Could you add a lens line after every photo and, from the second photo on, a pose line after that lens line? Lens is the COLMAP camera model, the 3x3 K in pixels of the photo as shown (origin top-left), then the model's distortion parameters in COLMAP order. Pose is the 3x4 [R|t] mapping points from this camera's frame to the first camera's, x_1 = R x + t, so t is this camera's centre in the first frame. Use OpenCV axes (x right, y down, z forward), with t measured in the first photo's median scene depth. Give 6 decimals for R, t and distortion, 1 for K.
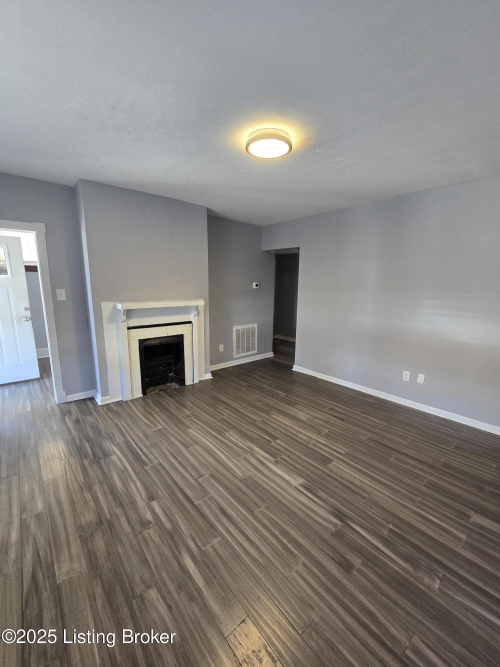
lens RADIAL K [[273.8, 0, 246.7], [0, 273.8, 331.2], [0, 0, 1]] dist [0.001088, 0.001515]
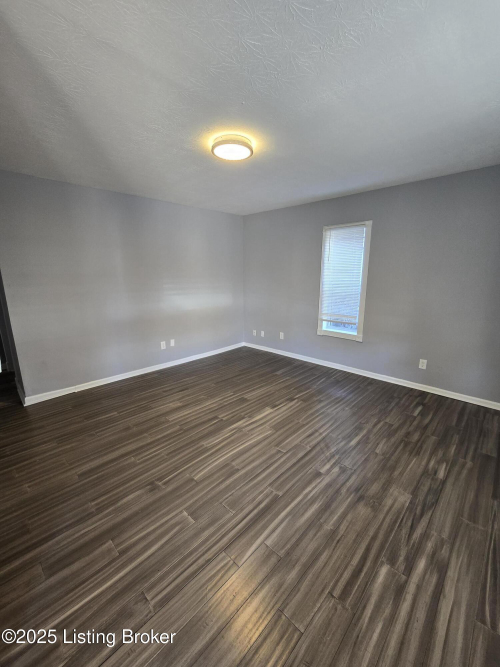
lens RADIAL K [[273.8, 0, 245.7], [0, 273.8, 336.2], [0, 0, 1]] dist [0.001088, 0.001515]
pose [[-0.092928, -0.238030, 0.966802, -1.012878], [0.172478, 0.952476, 0.251081, -0.196125], [-0.980620, 0.190084, -0.047457, 1.001217]]
